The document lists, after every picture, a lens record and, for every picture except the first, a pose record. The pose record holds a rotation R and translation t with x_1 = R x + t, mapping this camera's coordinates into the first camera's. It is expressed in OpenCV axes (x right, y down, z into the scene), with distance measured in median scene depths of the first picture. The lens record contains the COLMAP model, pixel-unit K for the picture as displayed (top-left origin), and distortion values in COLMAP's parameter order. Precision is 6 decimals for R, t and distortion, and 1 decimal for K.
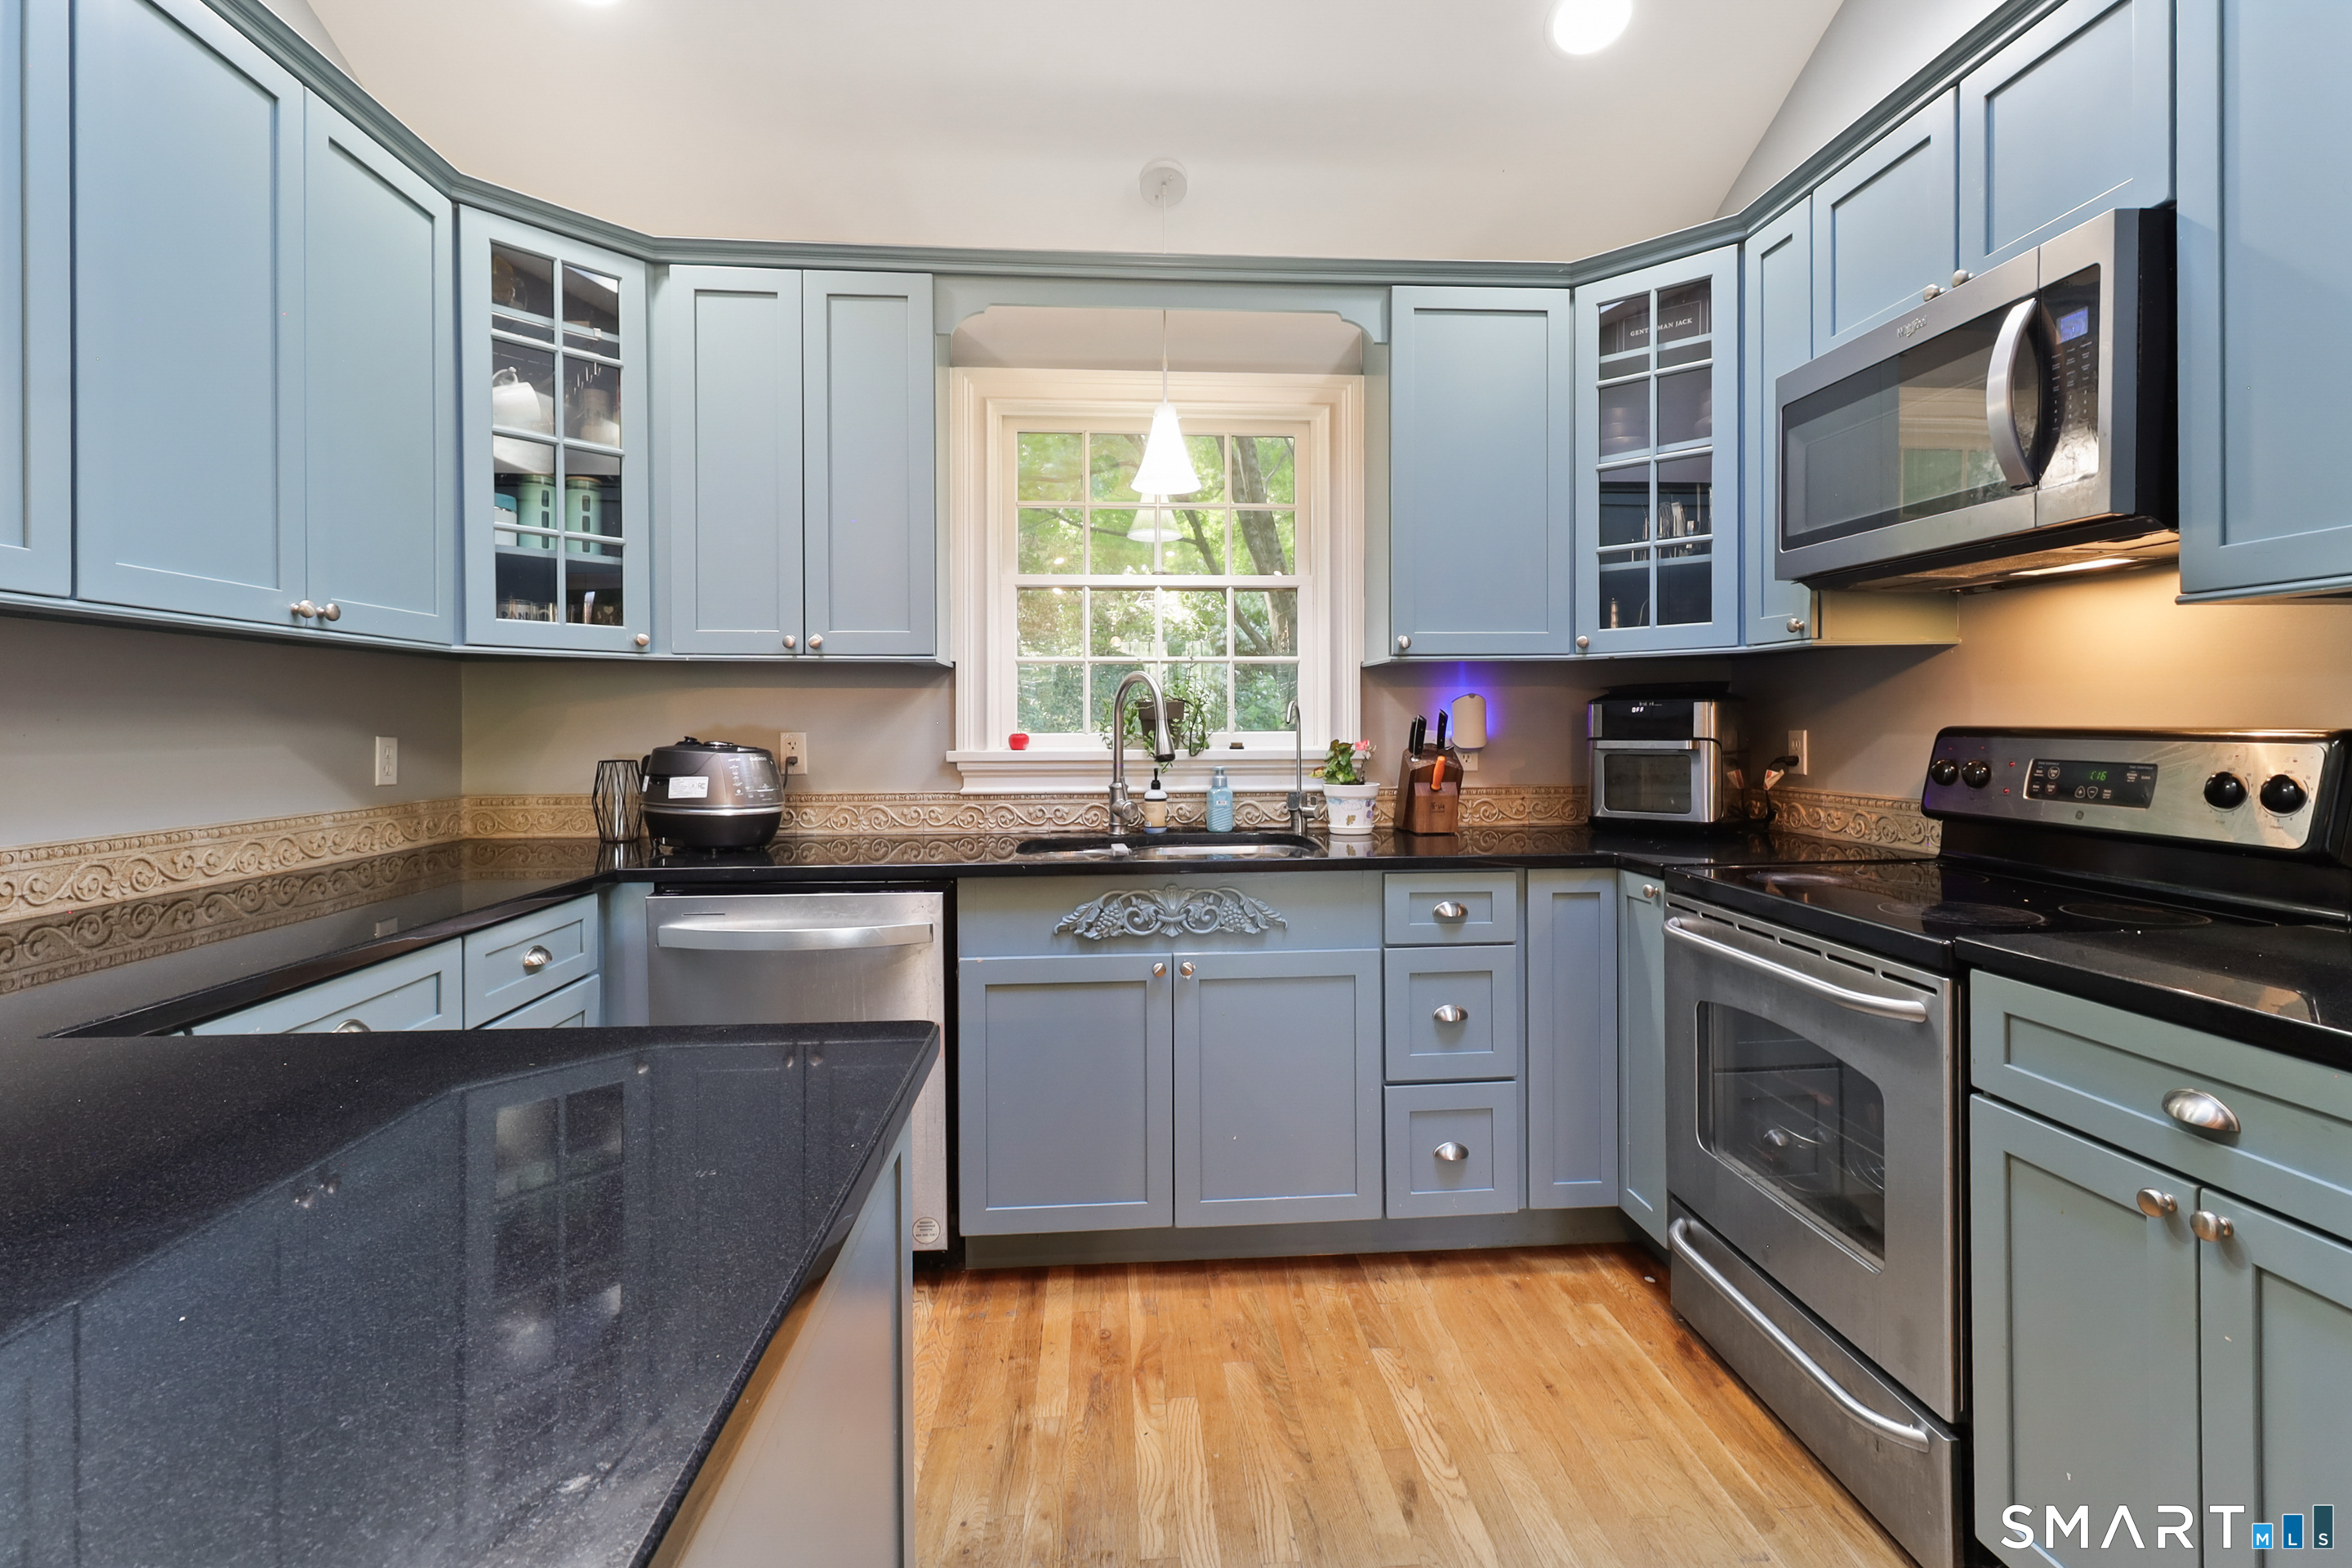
lens RADIAL K [[1105.5, 0, 1188.6], [0, 1105.5, 733.3], [0, 0, 1]] dist [0.006066, -0.002057]
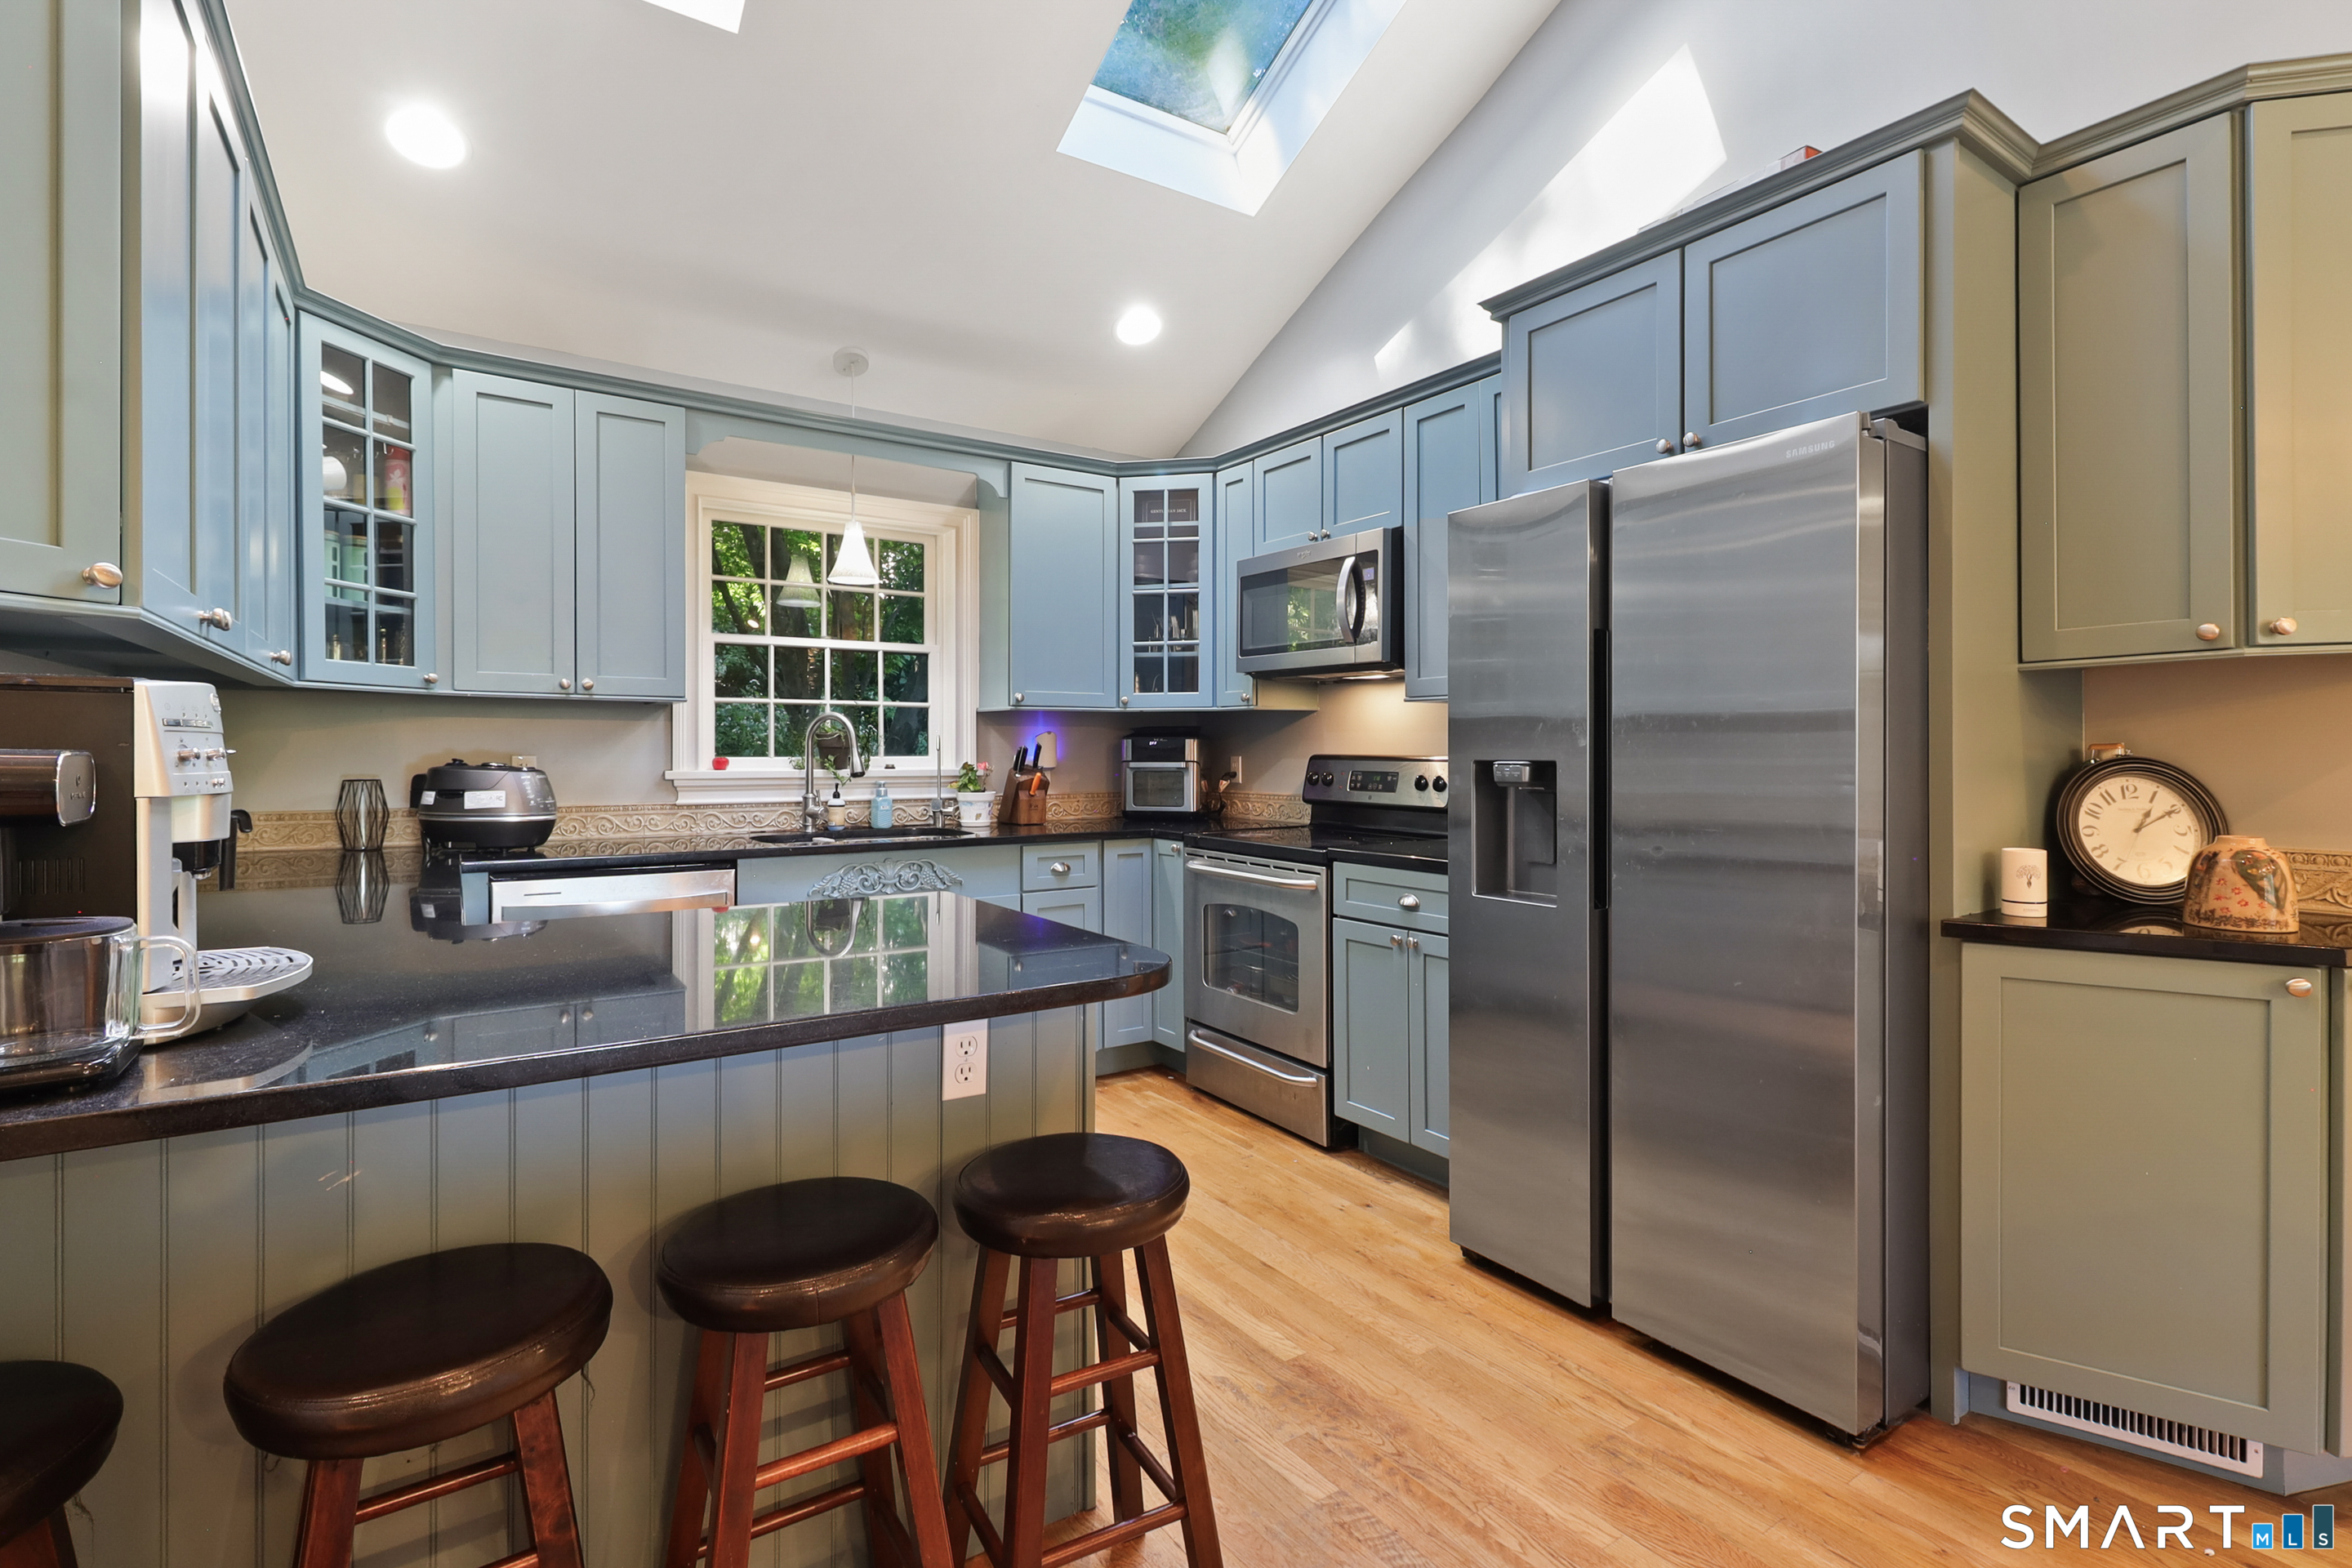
lens RADIAL K [[1105.5, 0, 1182.4], [0, 1105.5, 761.5], [0, 0, 1]] dist [0.006066, -0.002057]
pose [[0.869351, 0.000841, 0.494195, -0.378140], [-0.000984, 1.000000, 0.000030, 0.005351], [-0.494194, -0.000512, 0.869351, -0.450732]]
